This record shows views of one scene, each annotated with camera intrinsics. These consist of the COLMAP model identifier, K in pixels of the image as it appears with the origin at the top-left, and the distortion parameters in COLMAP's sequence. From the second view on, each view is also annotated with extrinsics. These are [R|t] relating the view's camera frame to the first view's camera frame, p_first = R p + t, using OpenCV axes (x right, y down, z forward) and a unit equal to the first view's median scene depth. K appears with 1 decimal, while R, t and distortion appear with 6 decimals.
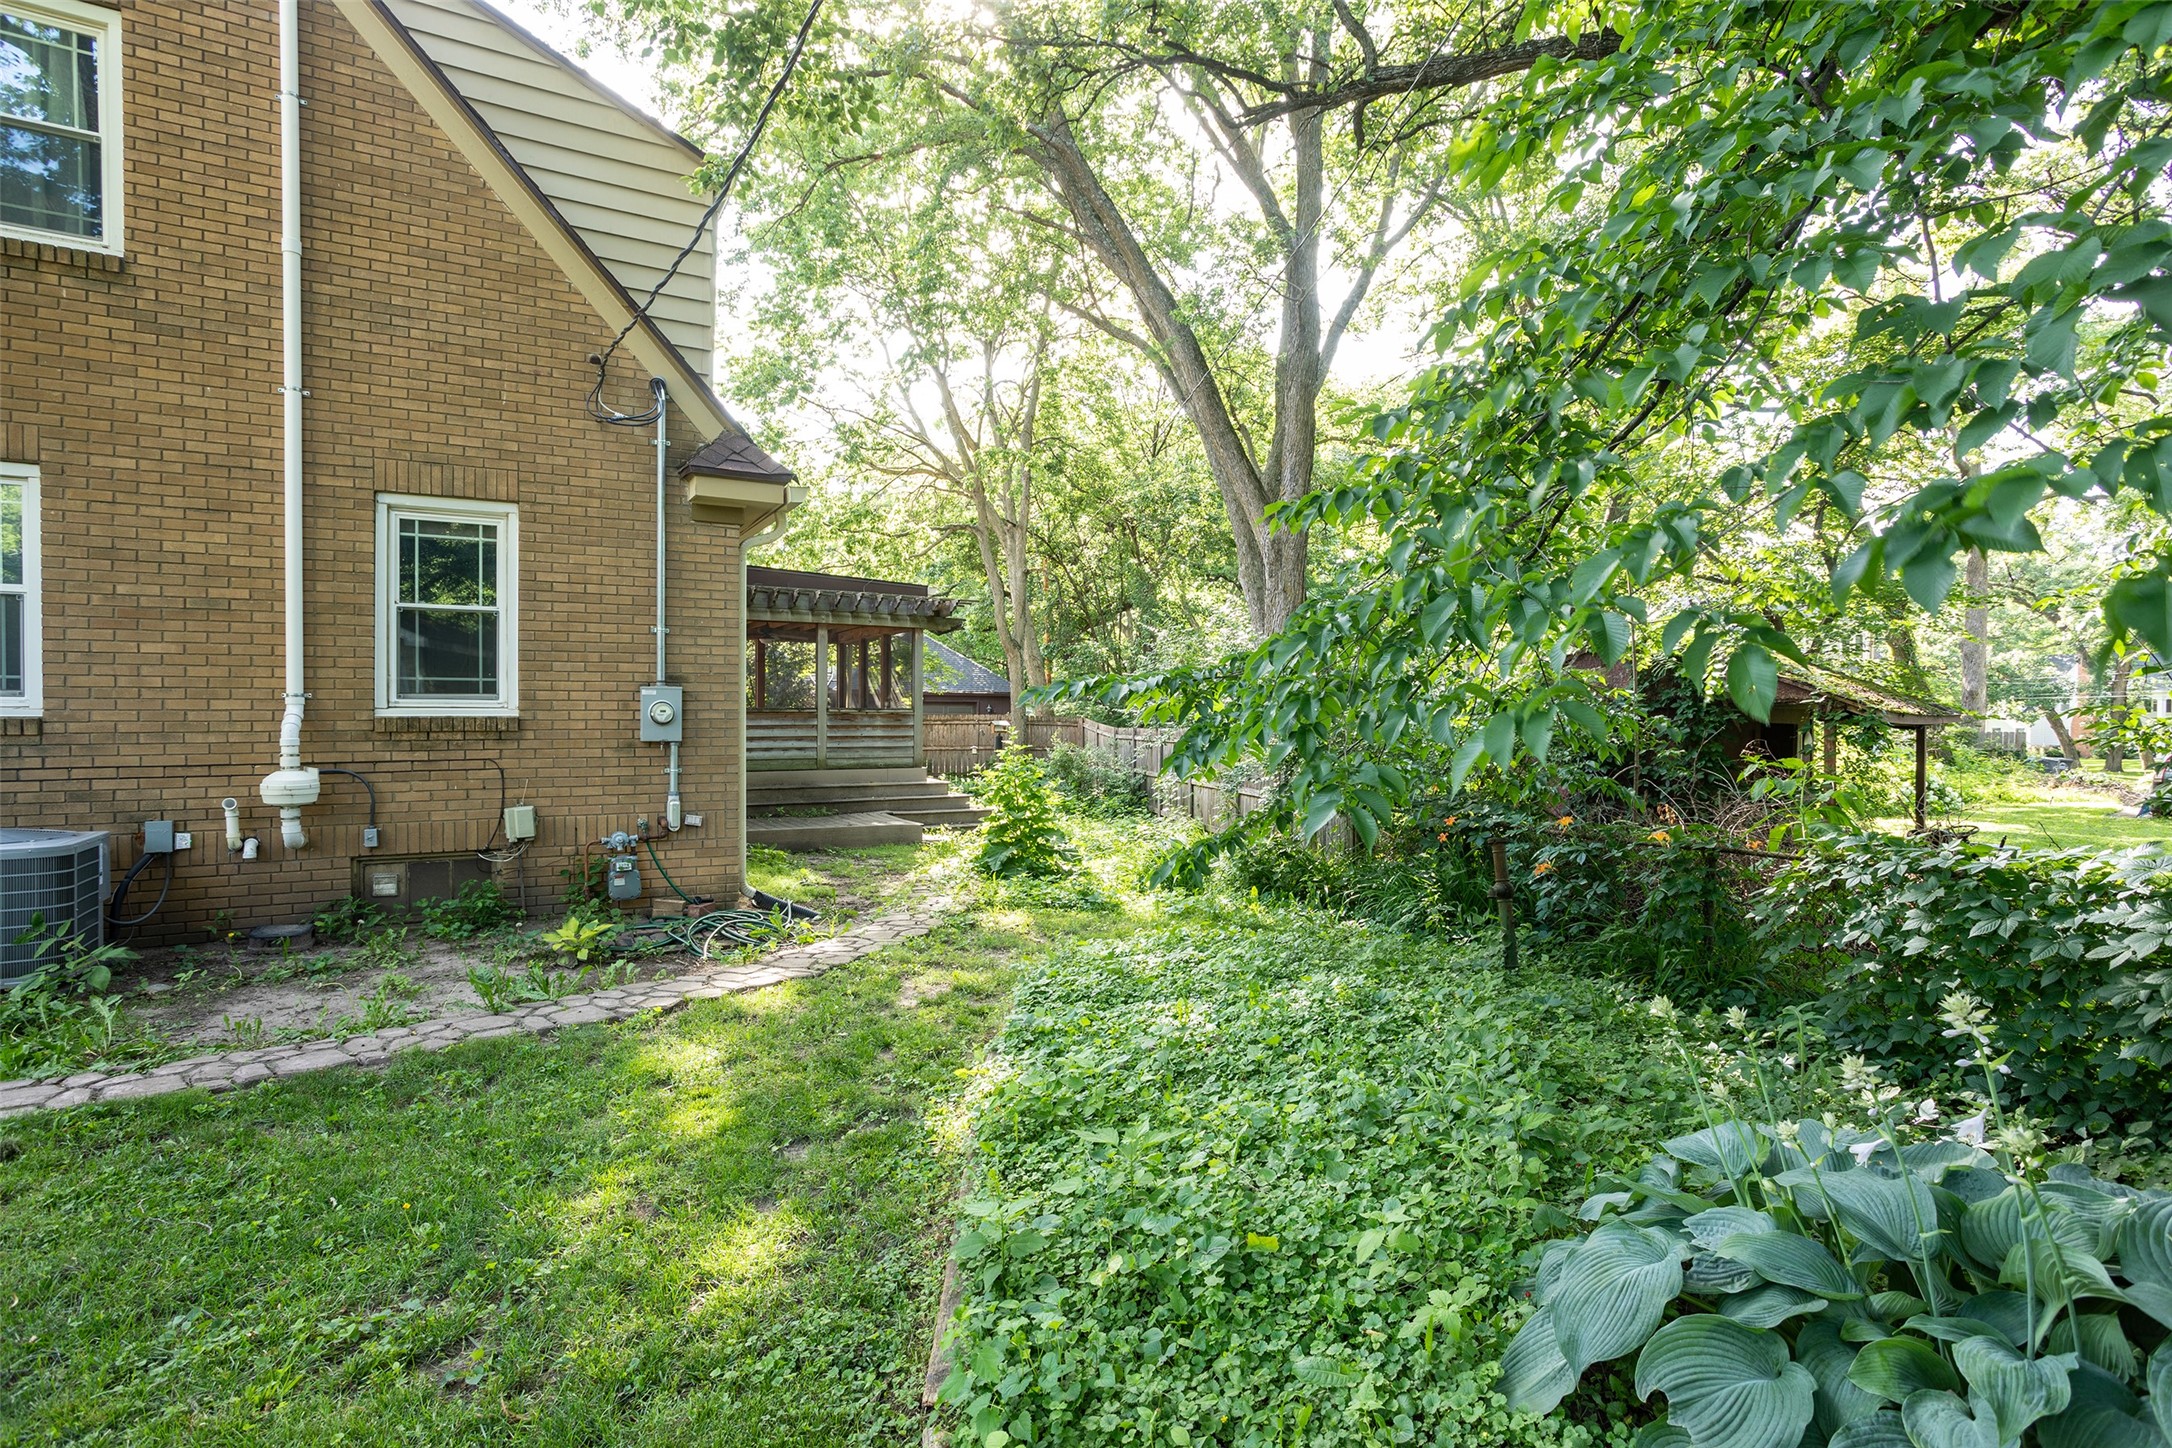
lens RADIAL K [[1070.1, 0, 1086.0], [0, 1070.1, 724.0], [0, 0, 1]] dist [-0.061974, 0.036716]
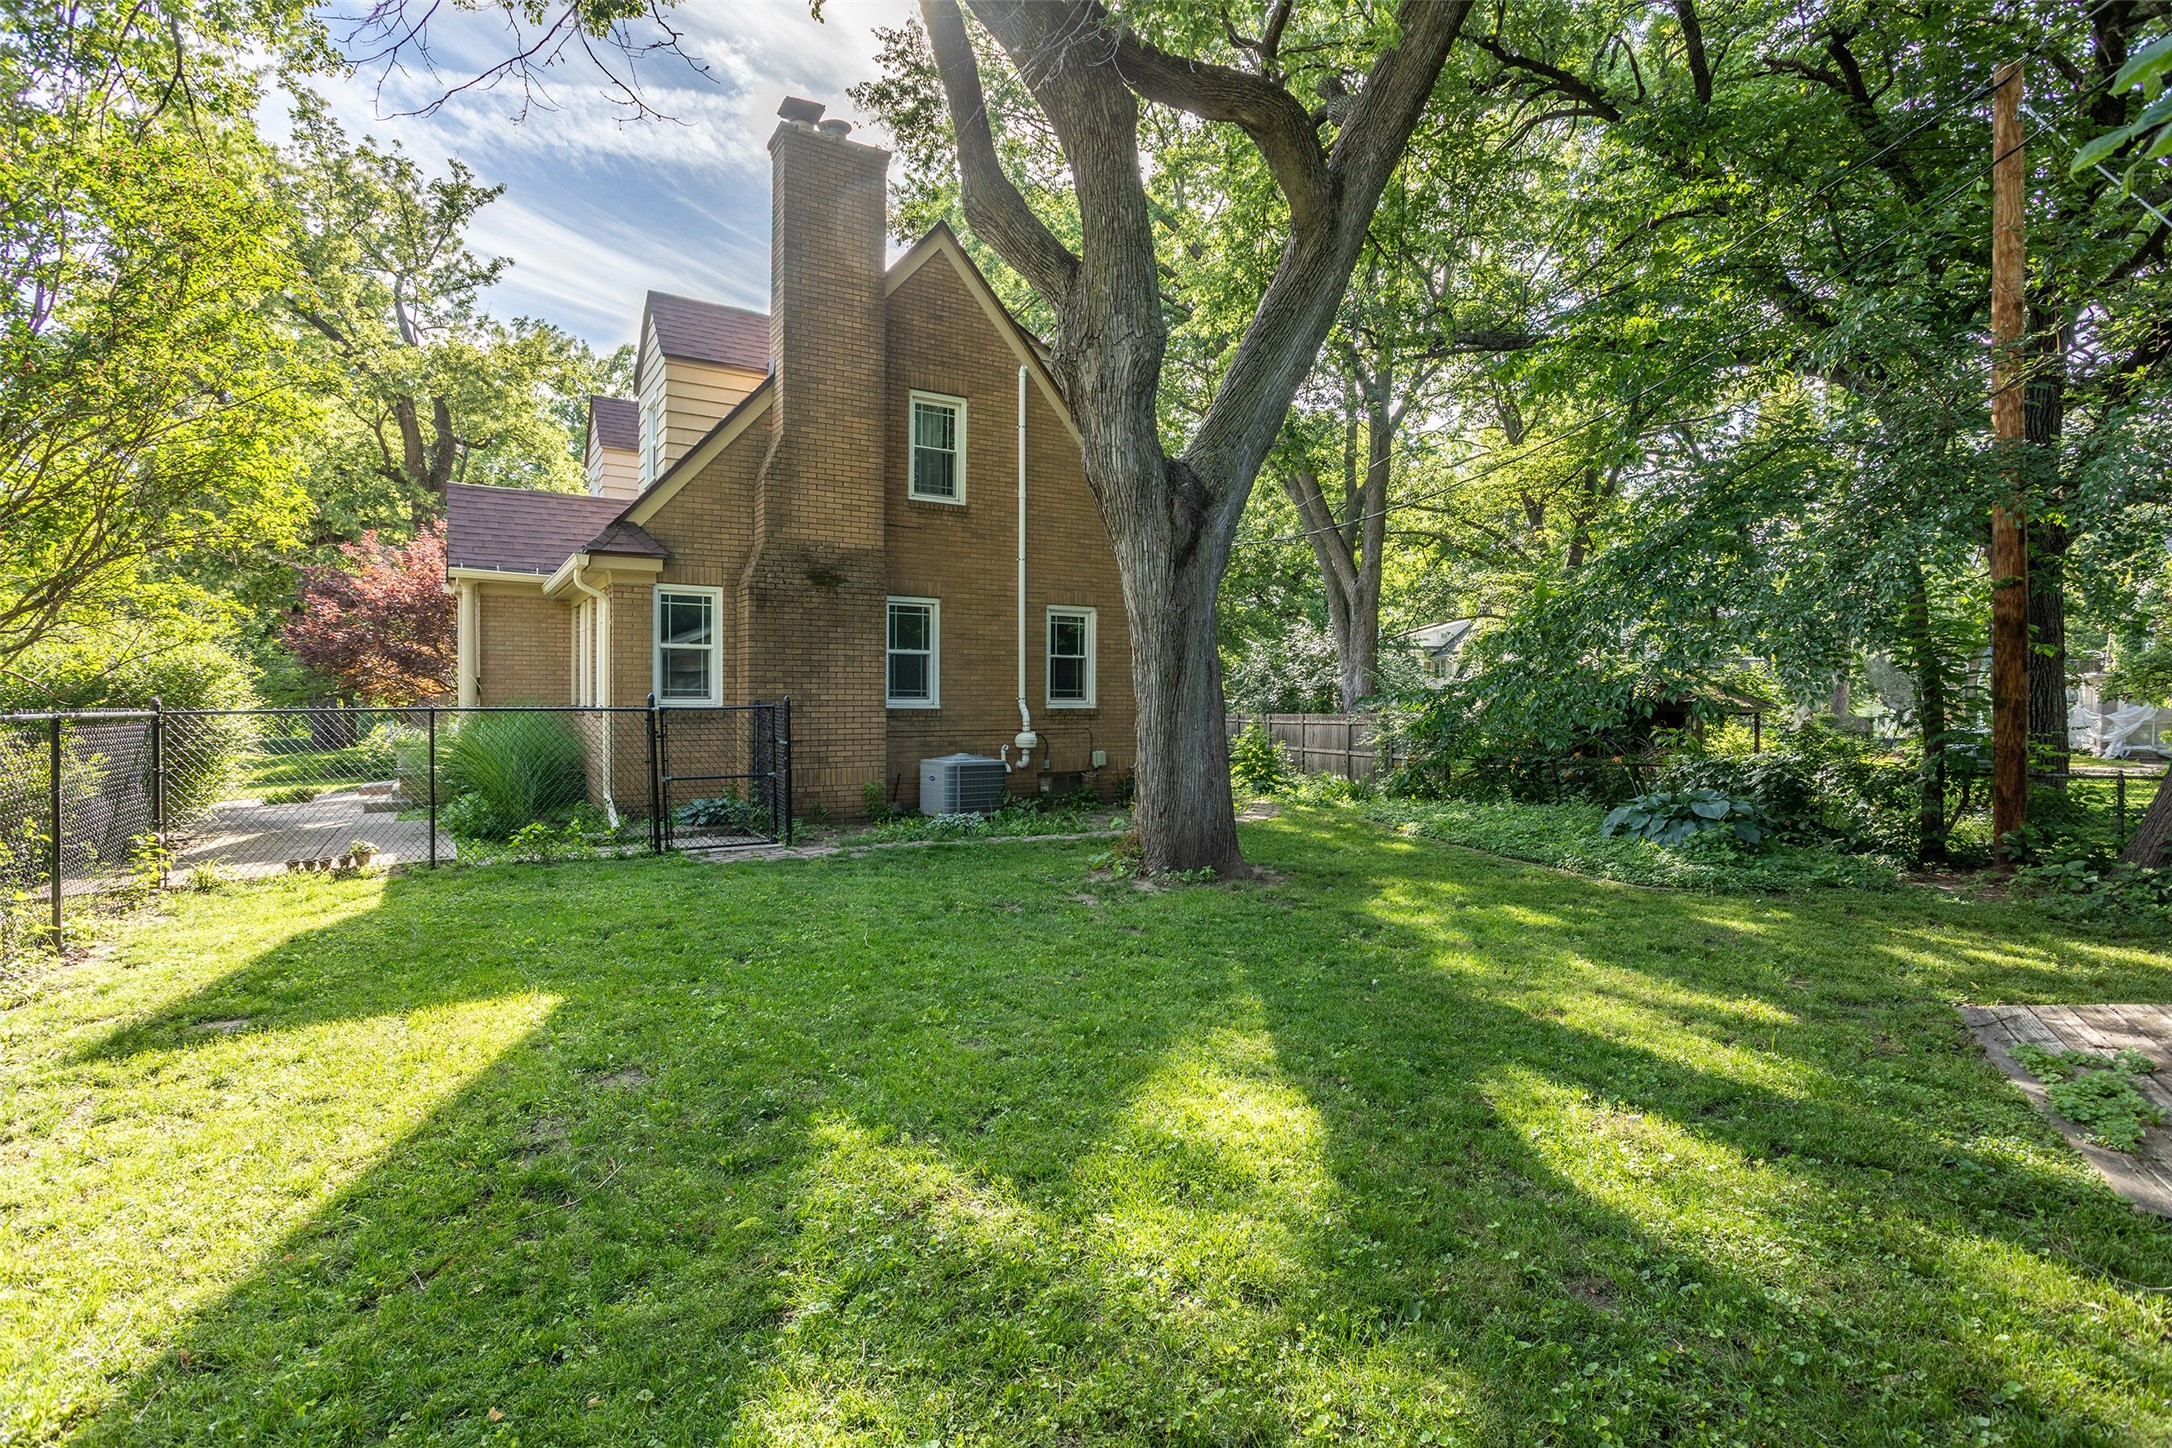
lens RADIAL K [[1070.1, 0, 1086.0], [0, 1070.1, 724.0], [0, 0, 1]] dist [-0.061974, 0.036716]
pose [[0.998414, -0.000420, 0.056302, -0.748908], [-0.000346, 0.999908, 0.013590, -0.004855], [-0.056302, -0.013588, 0.998321, -1.253448]]
